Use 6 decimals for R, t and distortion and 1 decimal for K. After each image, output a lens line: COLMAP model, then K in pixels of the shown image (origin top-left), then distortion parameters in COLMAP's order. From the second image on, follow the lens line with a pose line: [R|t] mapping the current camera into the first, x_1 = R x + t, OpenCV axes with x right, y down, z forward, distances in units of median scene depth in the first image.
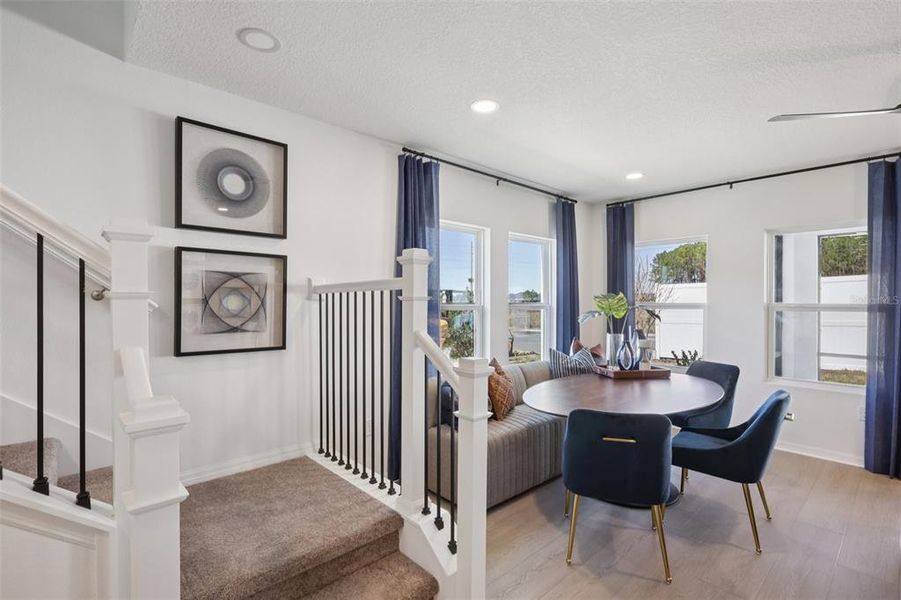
lens RADIAL K [[417.6, 0, 442.7], [0, 417.6, 303.8], [0, 0, 1]] dist [-0.004683, -0.000020]
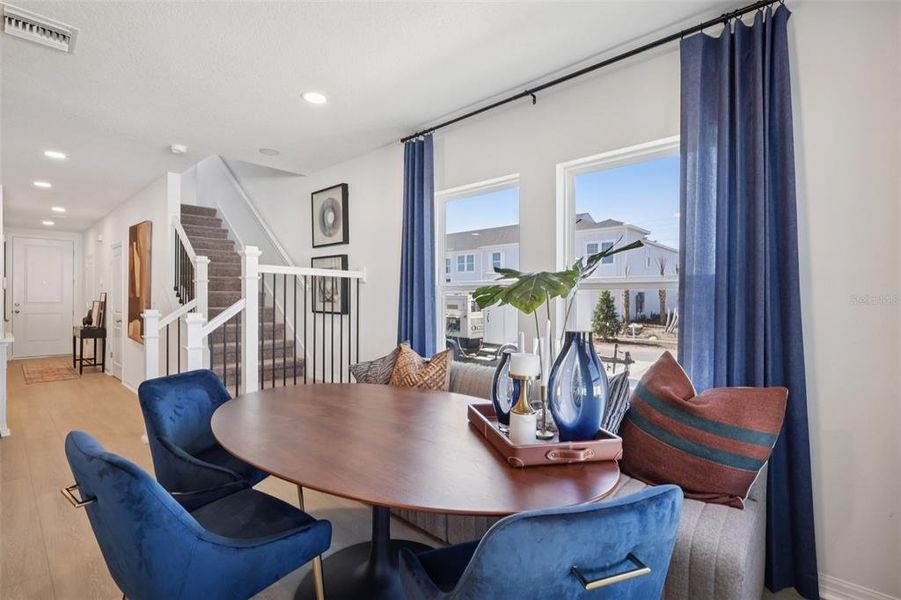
lens RADIAL K [[417.6, 0, 445.3], [0, 417.6, 299.4], [0, 0, 1]] dist [-0.004683, -0.000020]
pose [[0.094308, 0.006376, -0.995523, 0.862200], [-0.007703, 0.999954, 0.005675, 0.028816], [0.995513, 0.007134, 0.094353, 0.877754]]
